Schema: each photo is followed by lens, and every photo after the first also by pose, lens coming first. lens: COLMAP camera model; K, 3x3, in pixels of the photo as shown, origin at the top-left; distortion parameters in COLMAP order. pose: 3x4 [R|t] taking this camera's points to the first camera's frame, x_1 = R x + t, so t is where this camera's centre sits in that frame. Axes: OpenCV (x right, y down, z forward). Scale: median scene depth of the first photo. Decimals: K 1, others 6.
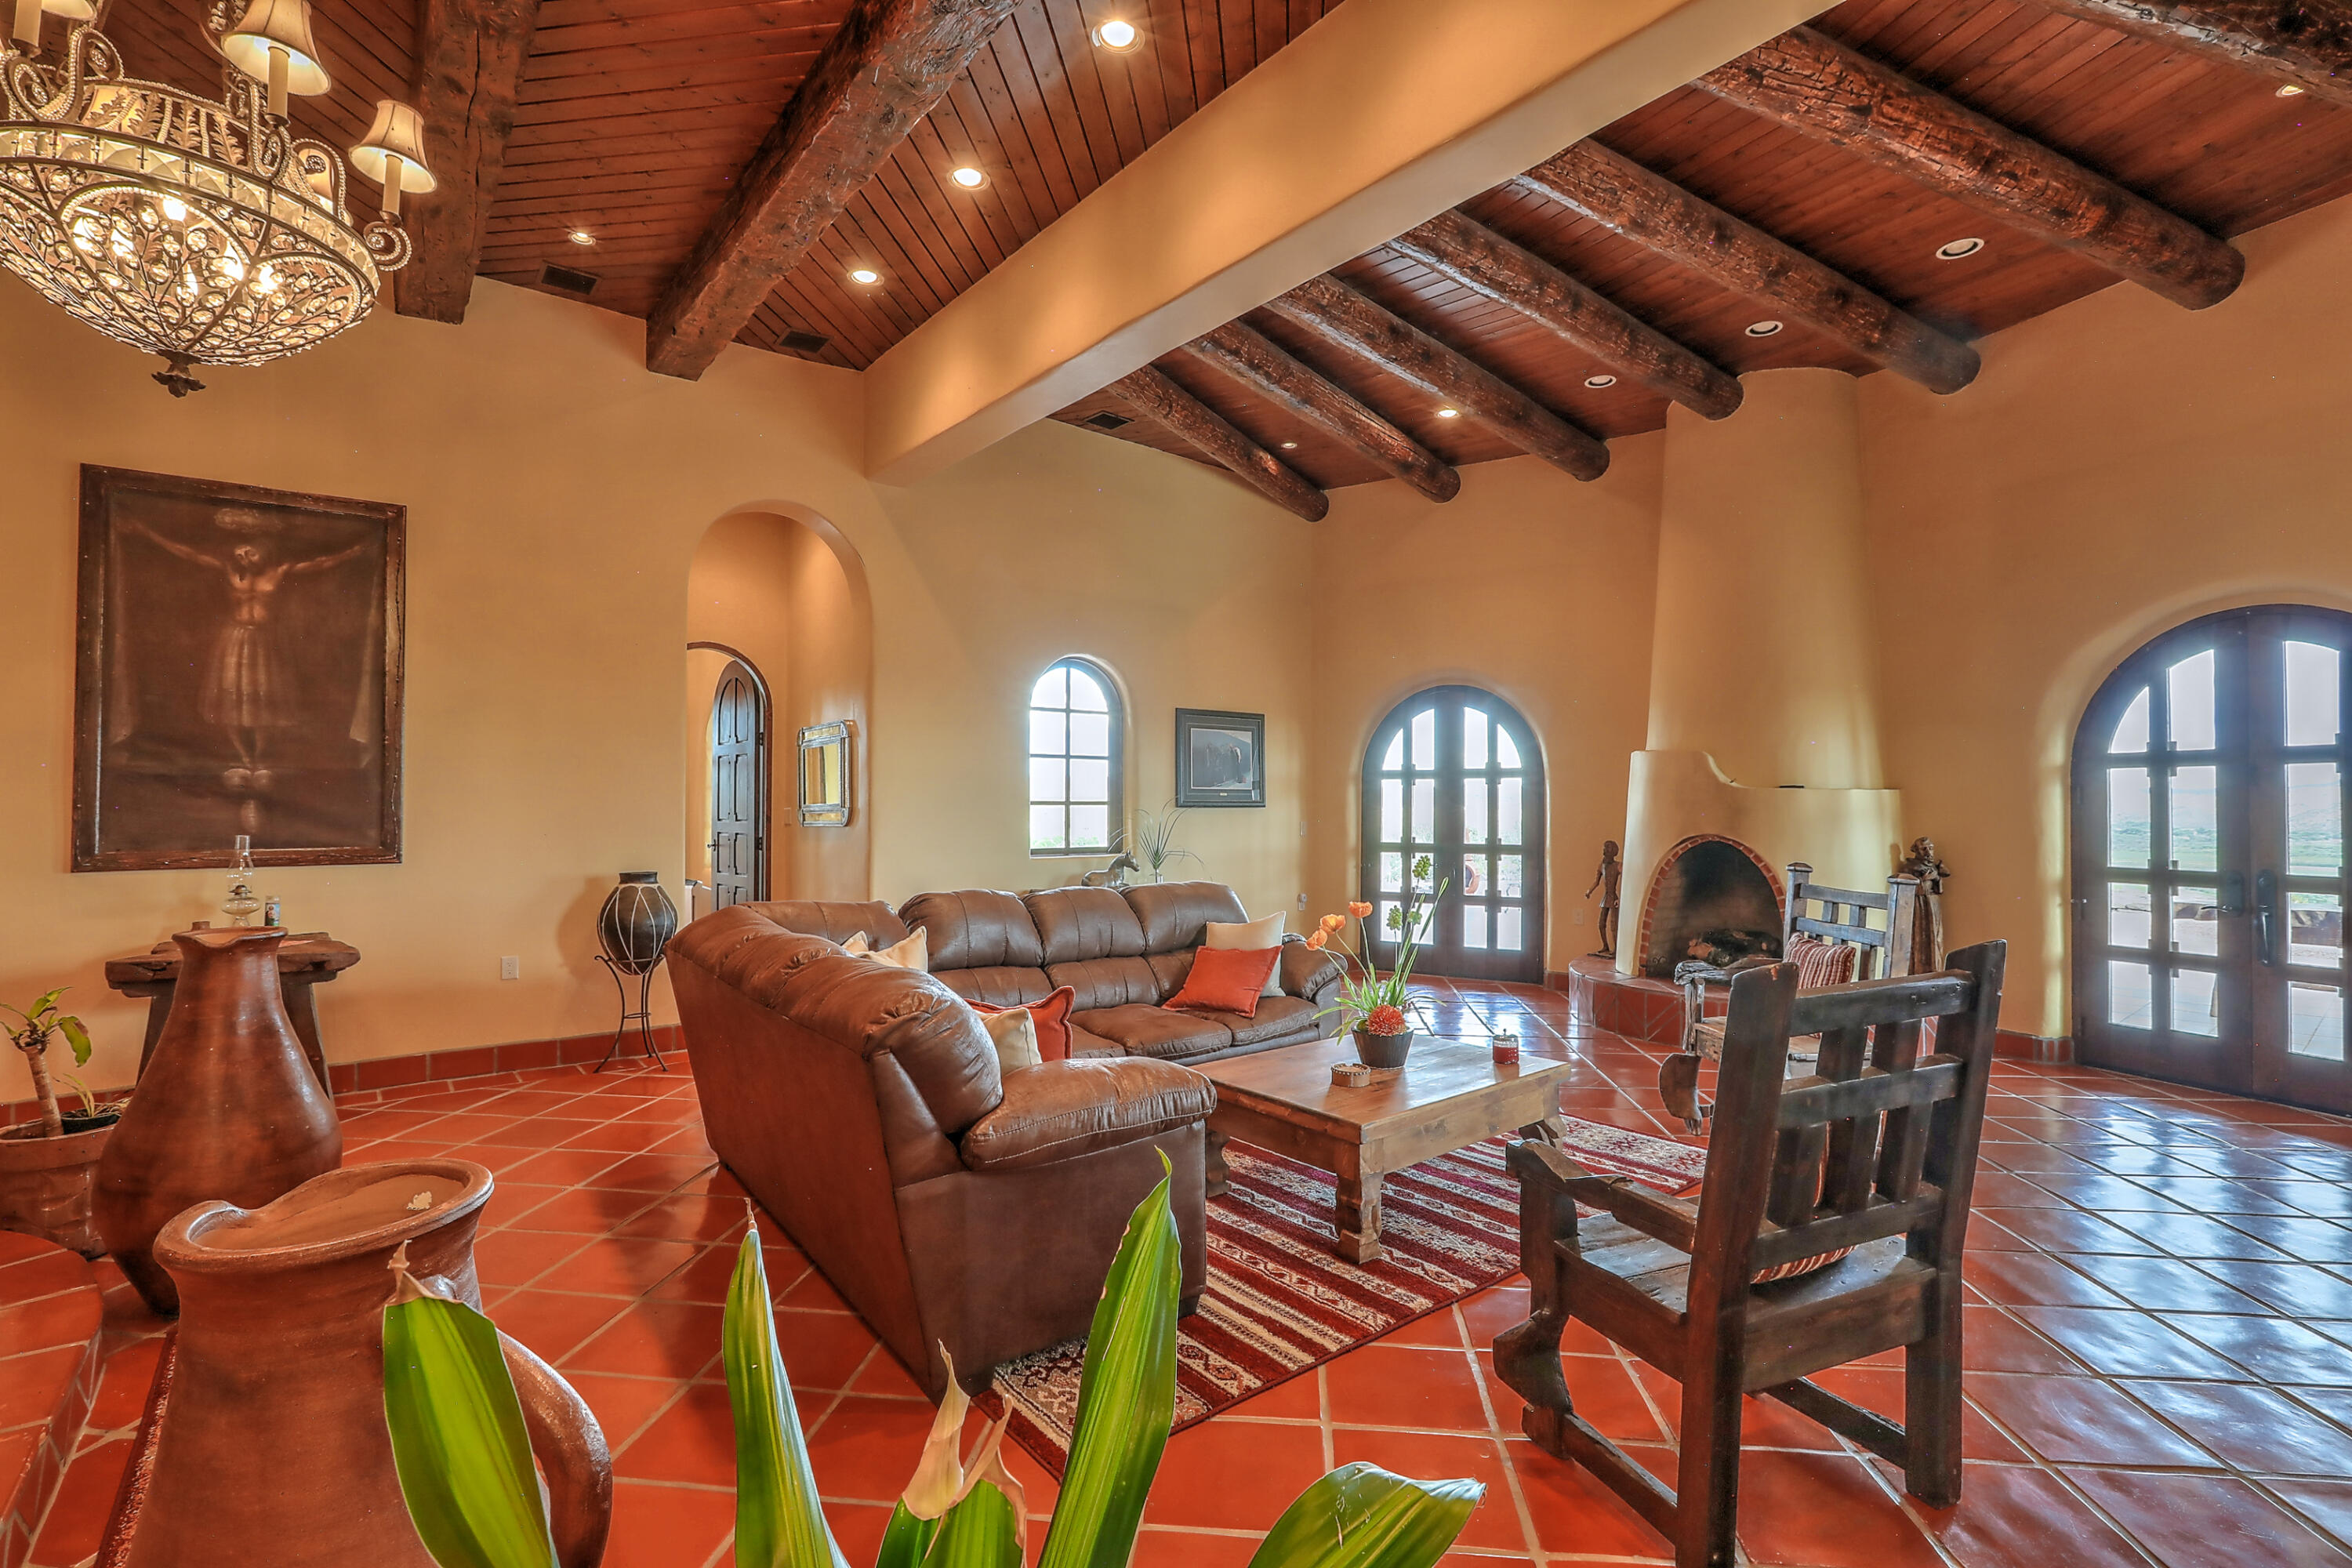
lens RADIAL K [[1064.5, 0, 1179.1], [0, 1064.5, 783.7], [0, 0, 1]] dist [-0.047547, 0.015459]
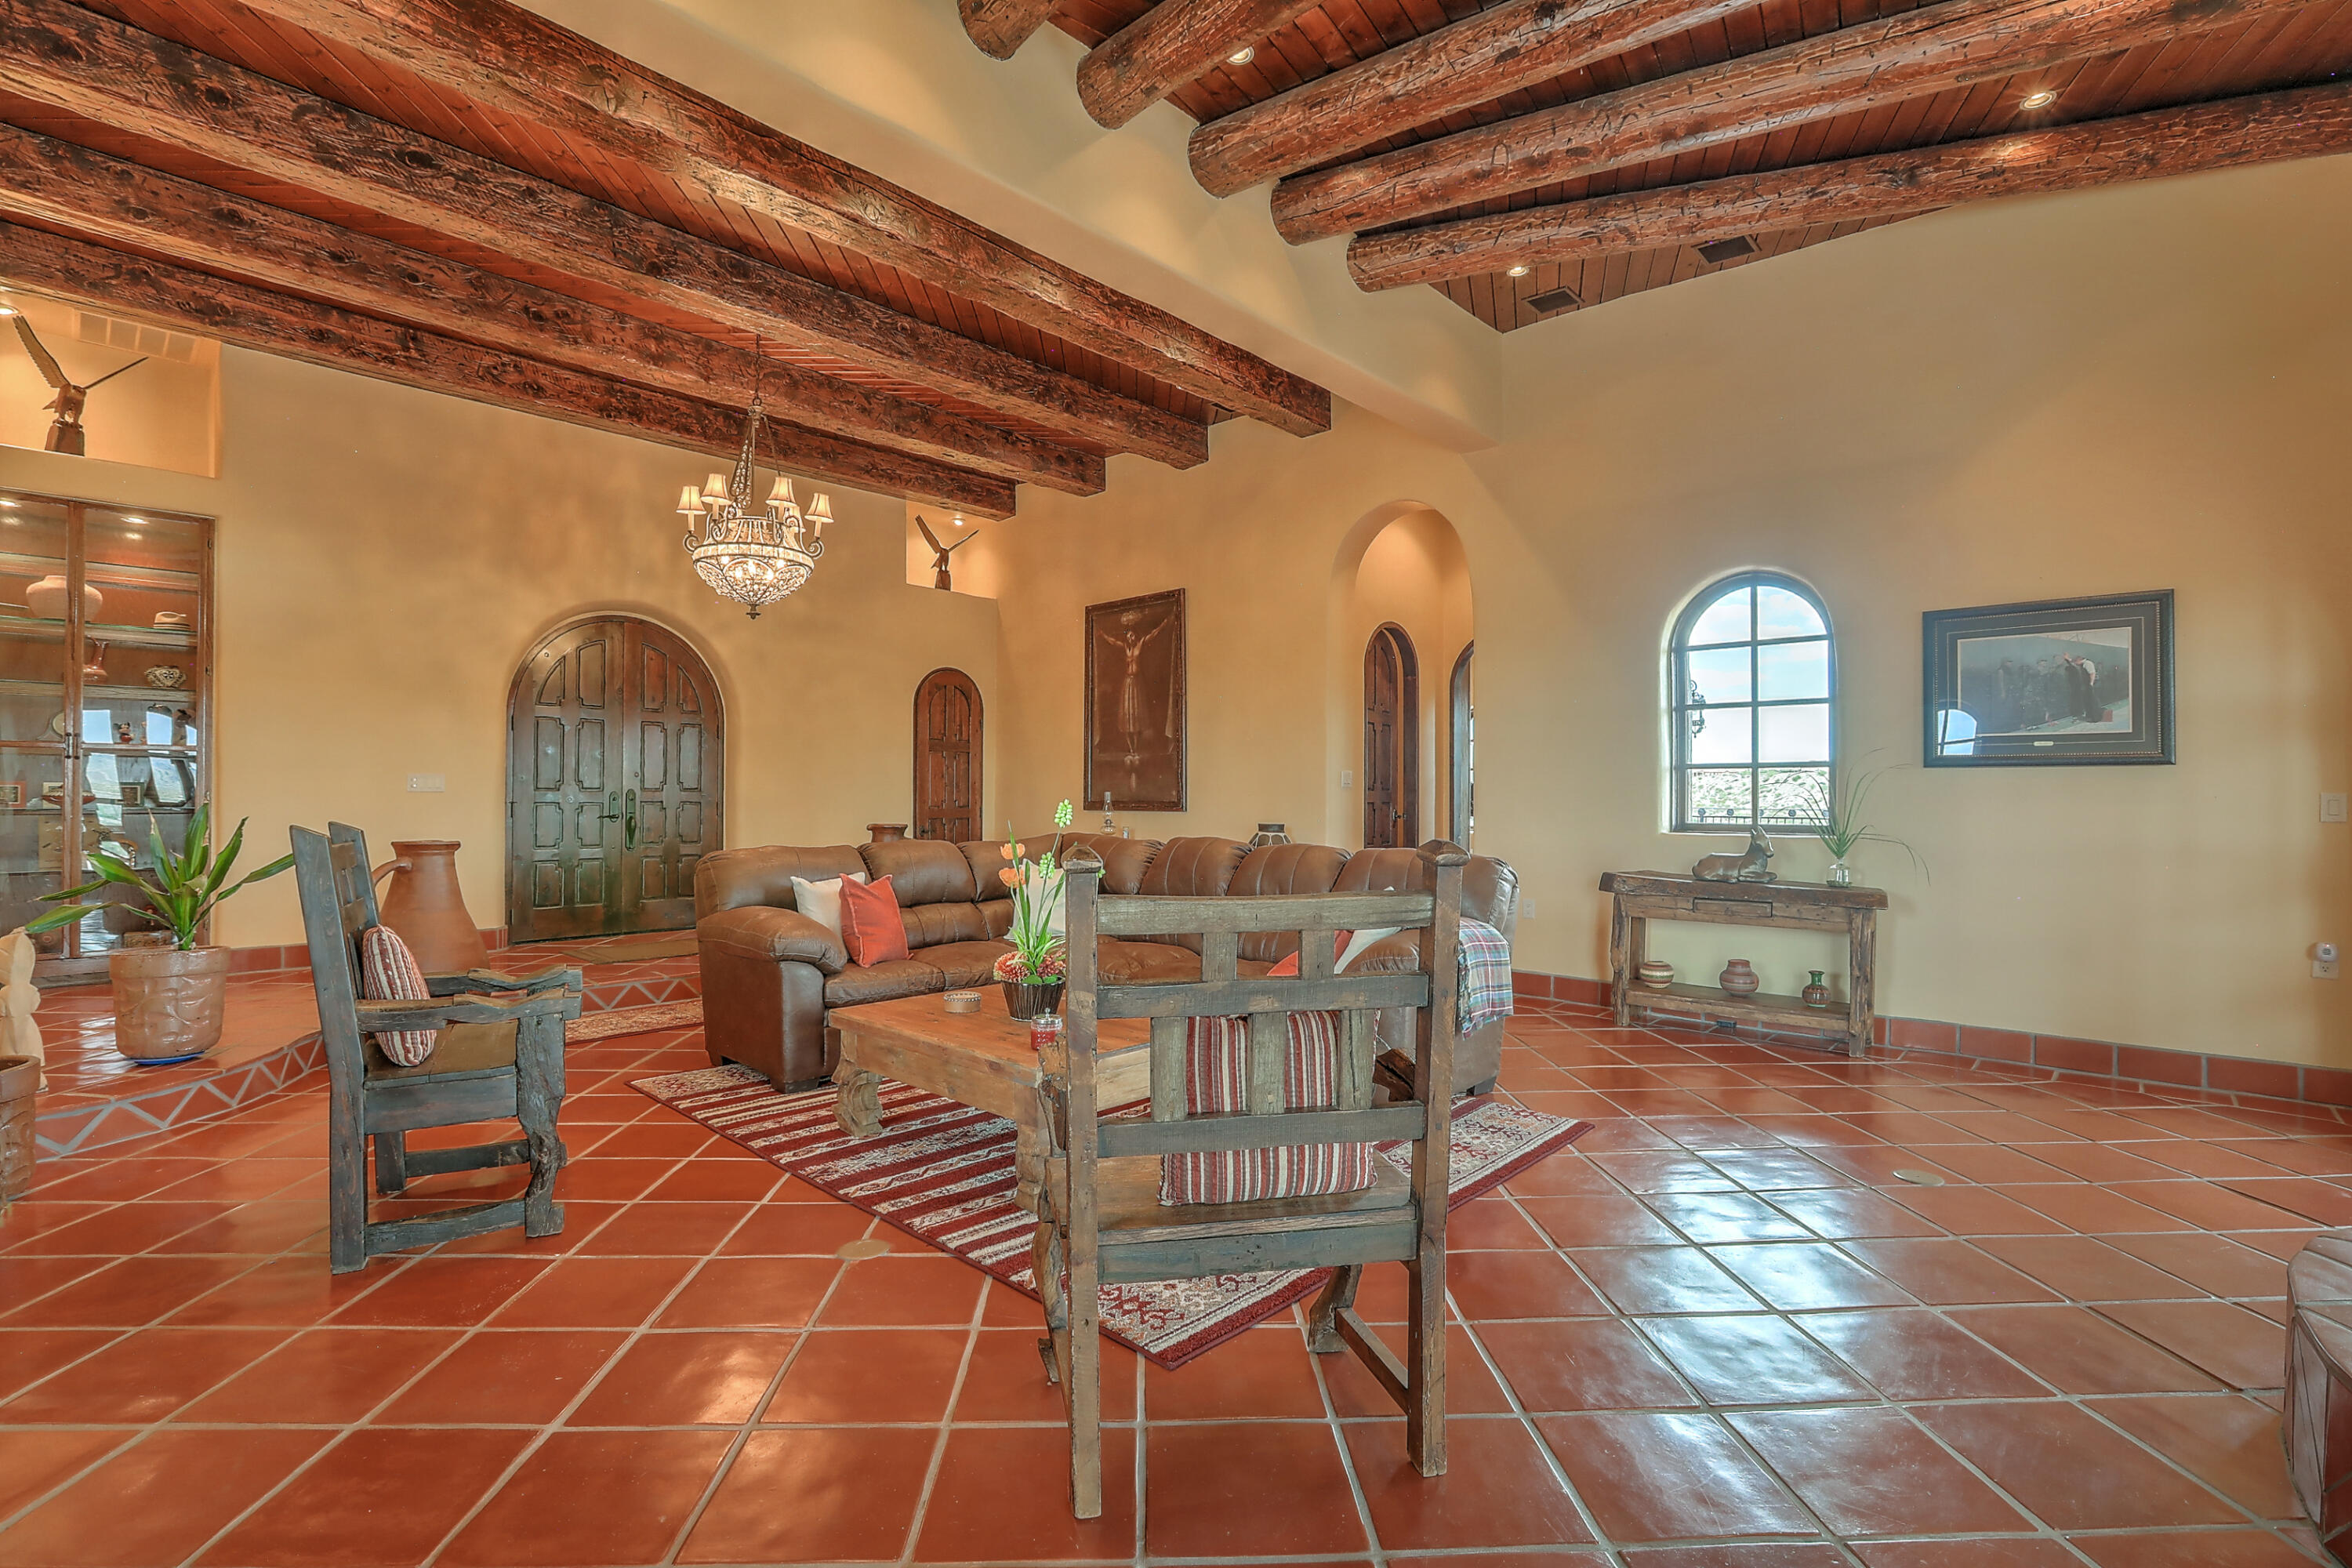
lens RADIAL K [[1064.5, 0, 1170.0], [0, 1064.5, 786.3], [0, 0, 1]] dist [-0.047547, 0.015459]
pose [[0.142814, -0.009497, -0.989704, 0.851733], [0.015299, 0.999856, -0.007387, 0.047556], [0.989631, -0.014086, 0.142939, 0.723697]]
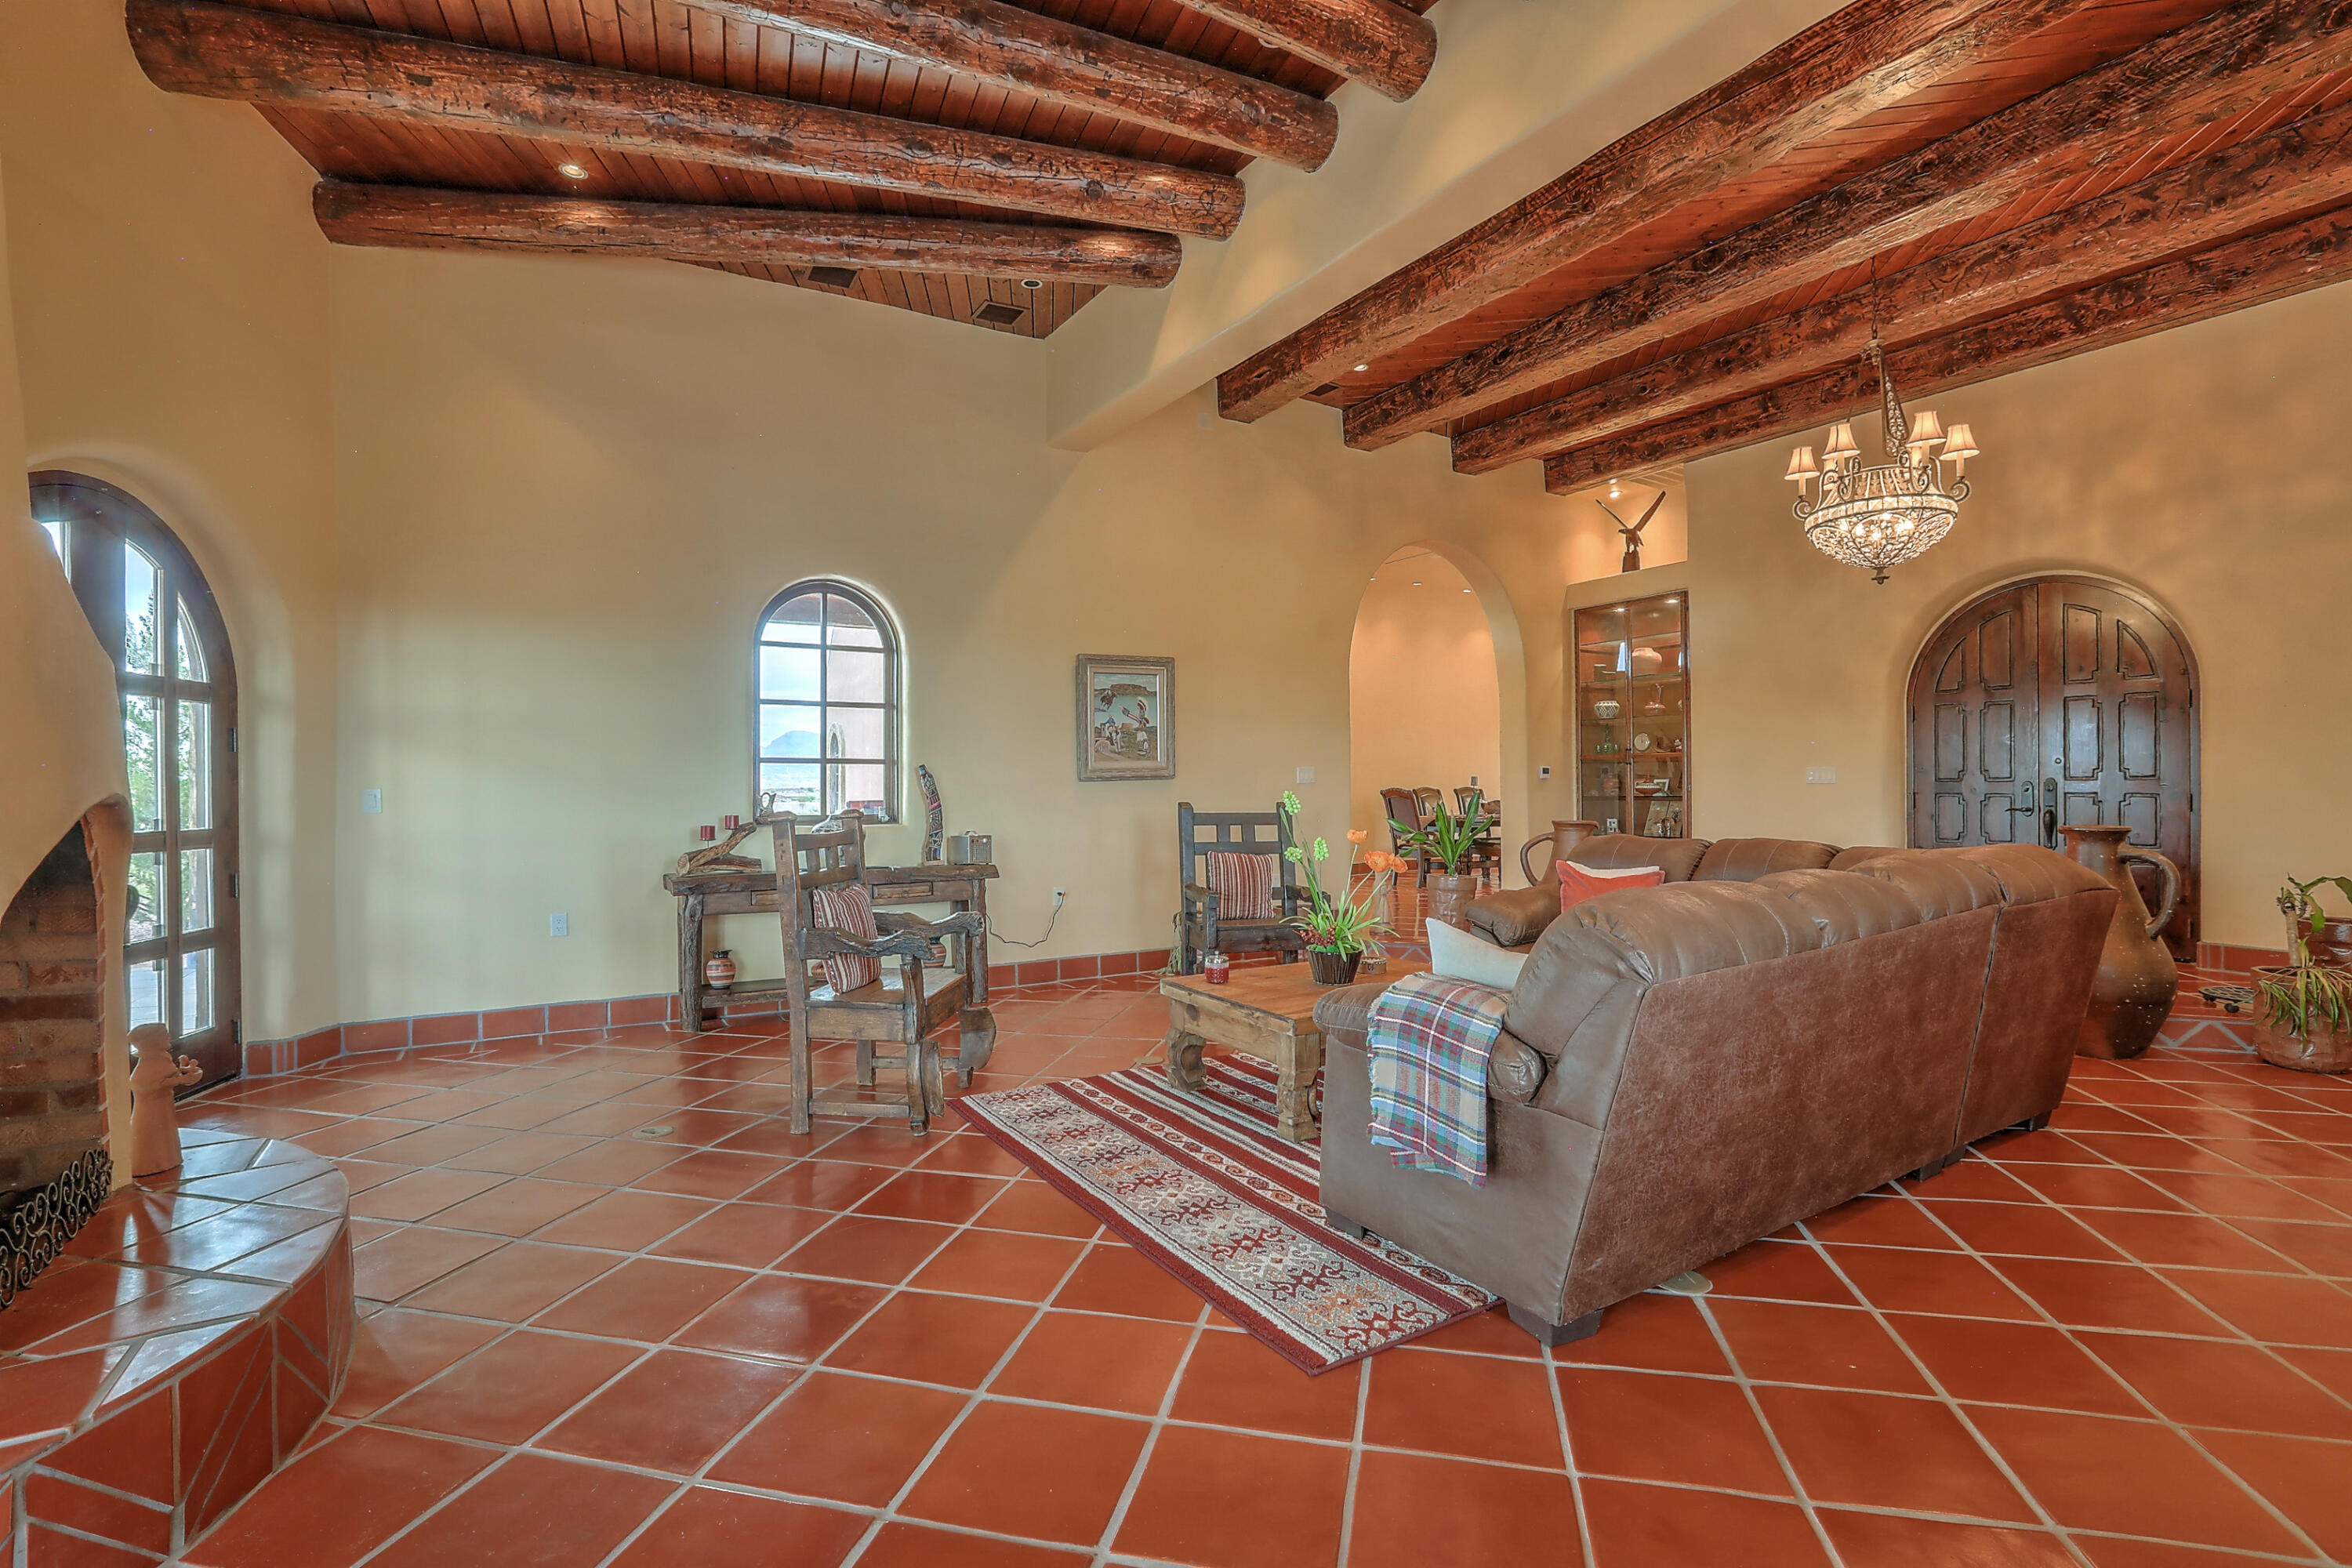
lens RADIAL K [[1064.5, 0, 1190.0], [0, 1064.5, 785.3], [0, 0, 1]] dist [-0.047547, 0.015459]
pose [[-0.992662, 0.002811, 0.120886, 0.147483], [0.000477, 0.999813, -0.019329, 0.061062], [-0.120917, -0.019130, -0.992478, 1.544336]]
